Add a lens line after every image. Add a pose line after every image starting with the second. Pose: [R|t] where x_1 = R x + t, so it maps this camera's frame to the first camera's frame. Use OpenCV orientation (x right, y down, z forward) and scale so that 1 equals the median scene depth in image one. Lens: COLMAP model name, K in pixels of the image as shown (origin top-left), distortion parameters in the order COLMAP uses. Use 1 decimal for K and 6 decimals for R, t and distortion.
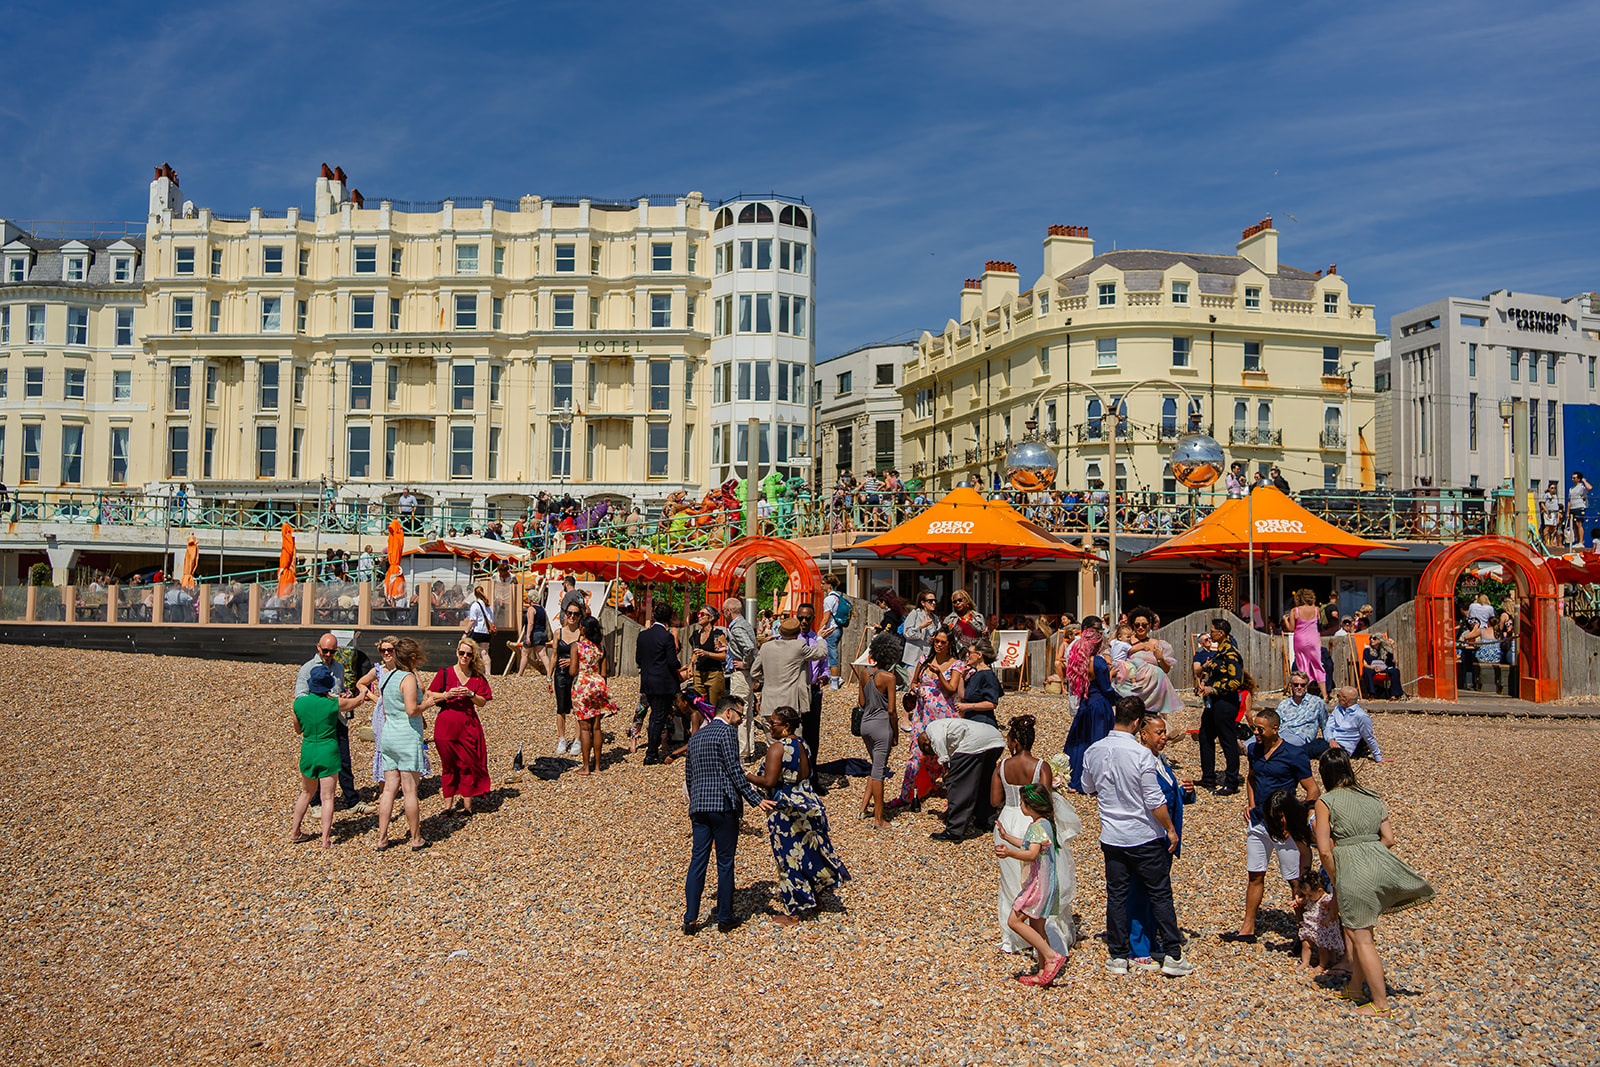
lens RADIAL K [[1625.9, 0, 800.0], [0, 1625.9, 533.5], [0, 0, 1]] dist [0.009030, -0.006680]
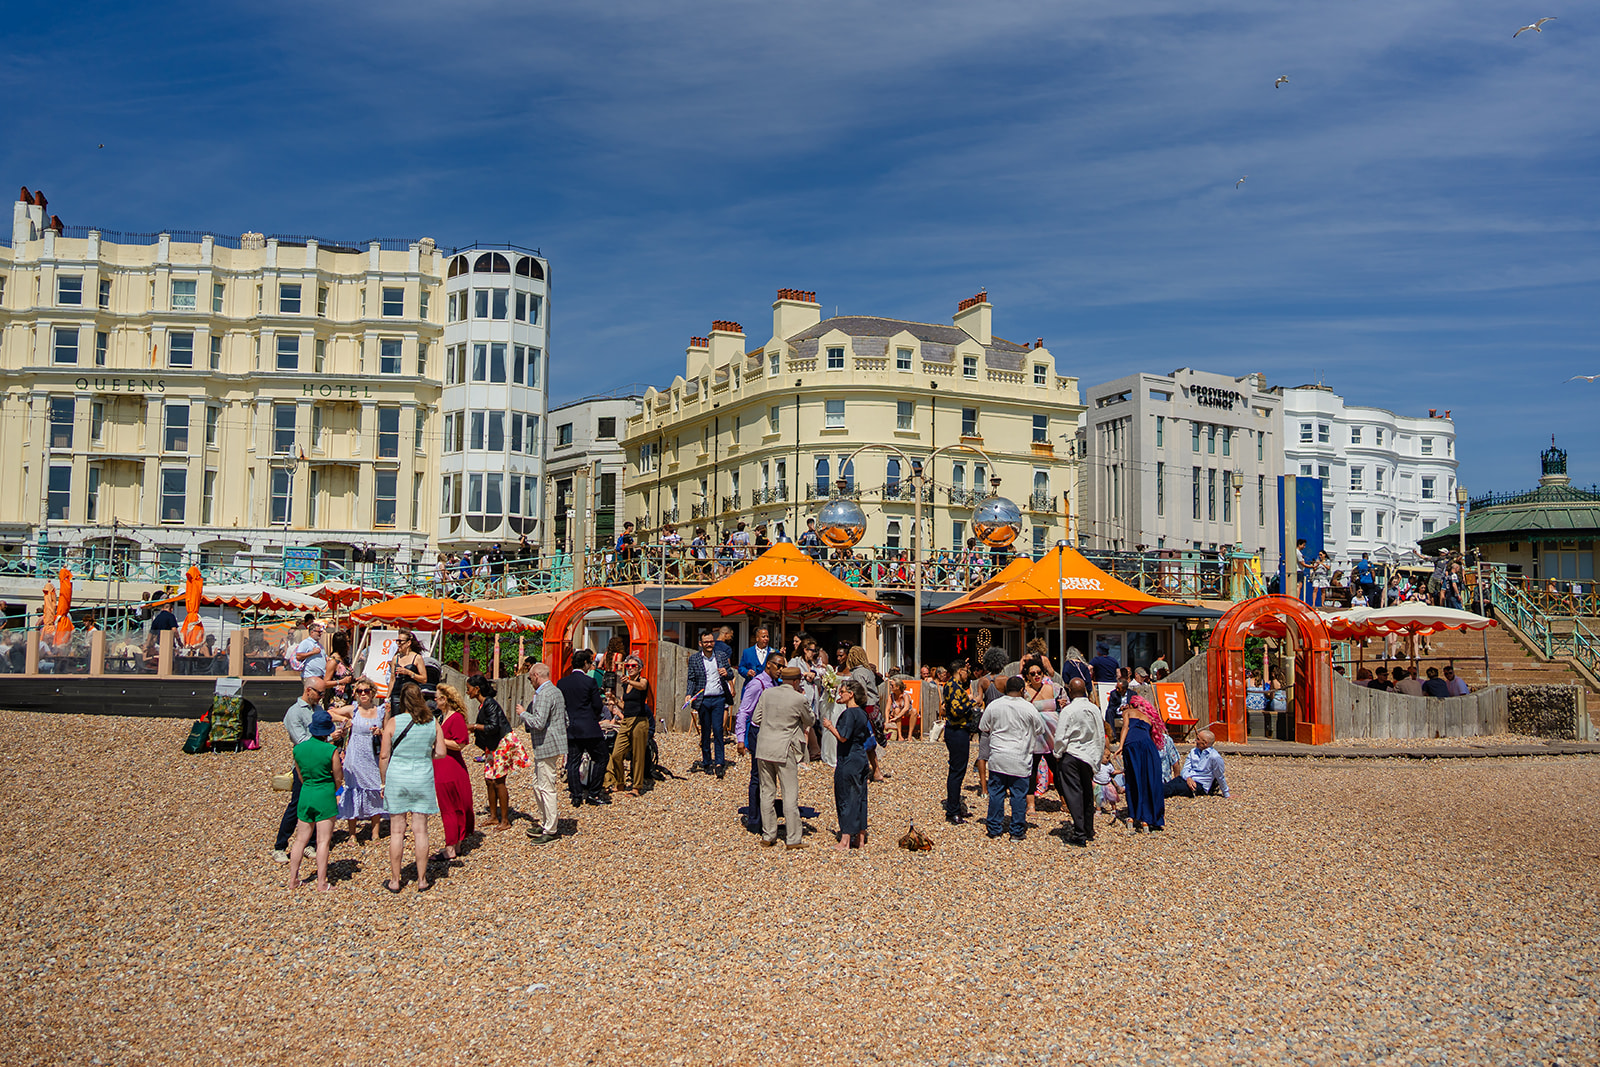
lens RADIAL K [[1625.9, 0, 800.0], [0, 1625.9, 533.5], [0, 0, 1]] dist [0.009030, -0.006680]
pose [[0.980328, 0.018007, 0.196551, -0.034691], [-0.011556, 0.999358, -0.033917, 0.000334], [-0.197036, 0.030979, 0.979907, -0.007969]]
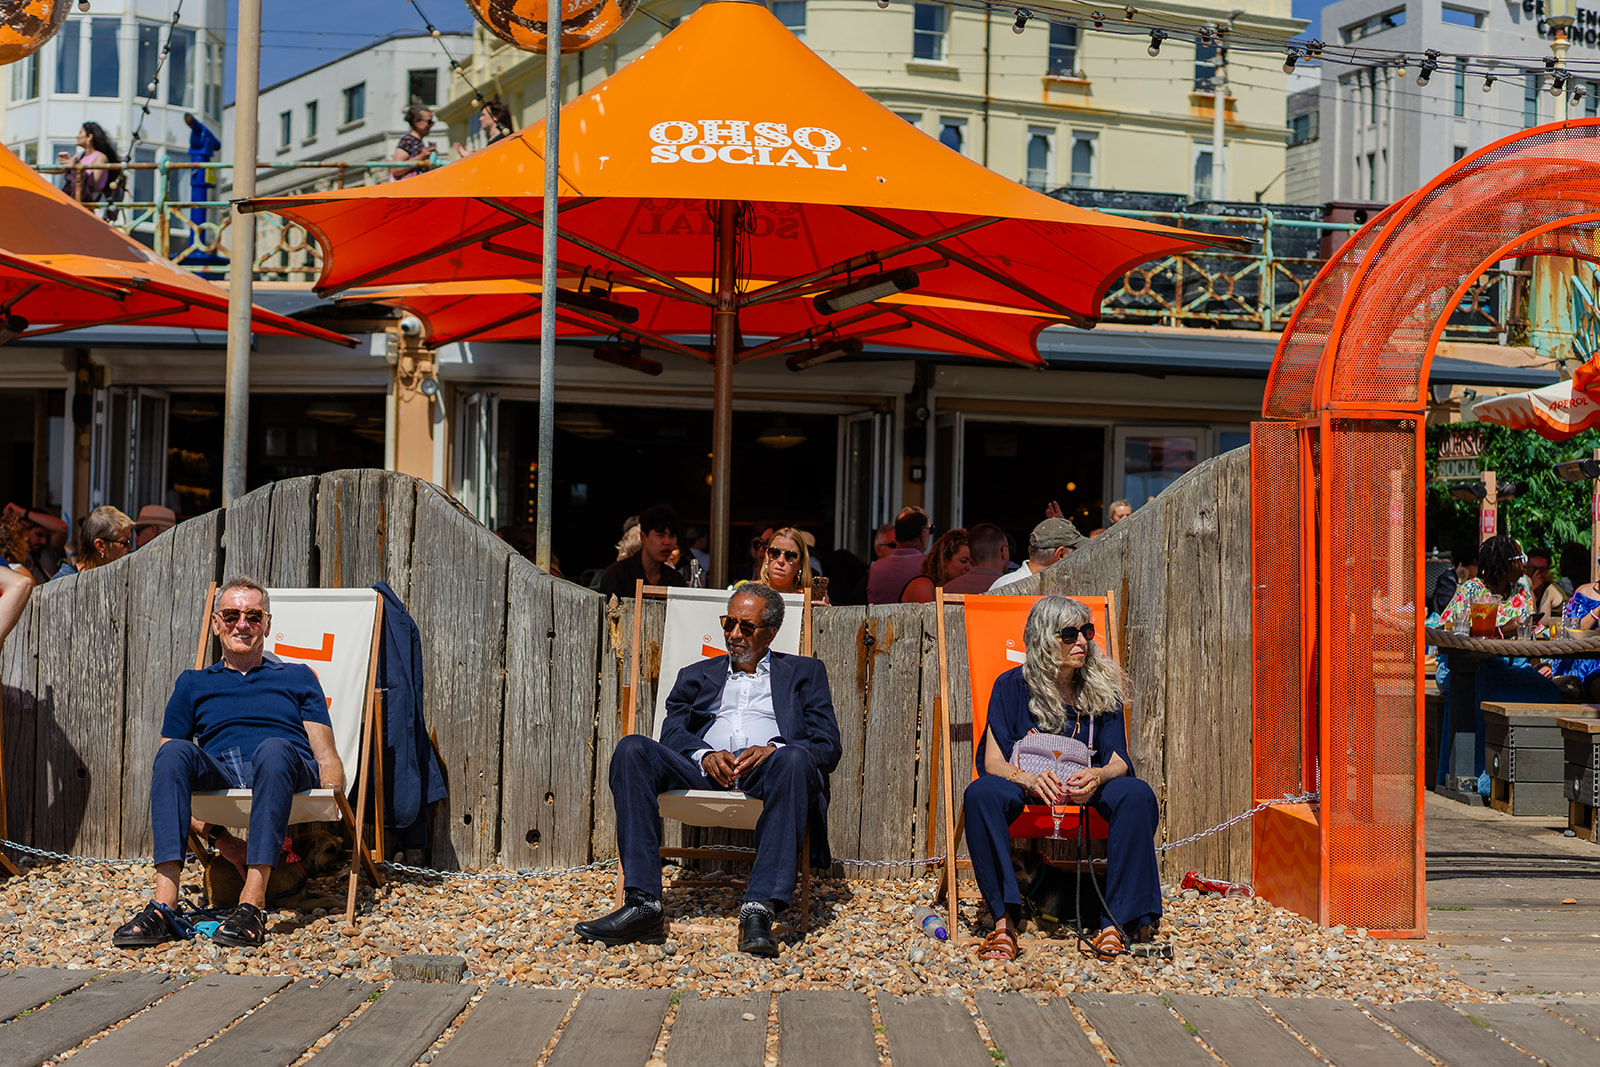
lens RADIAL K [[2446.5, 0, 800.0], [0, 2446.5, 533.5], [0, 0, 1]] dist [0.009211, -0.080611]
pose [[0.990646, 0.013781, 0.135760, 0.087352], [-0.020269, 0.998712, 0.046522, 0.012466], [-0.134944, -0.048839, 0.989649, 0.218474]]
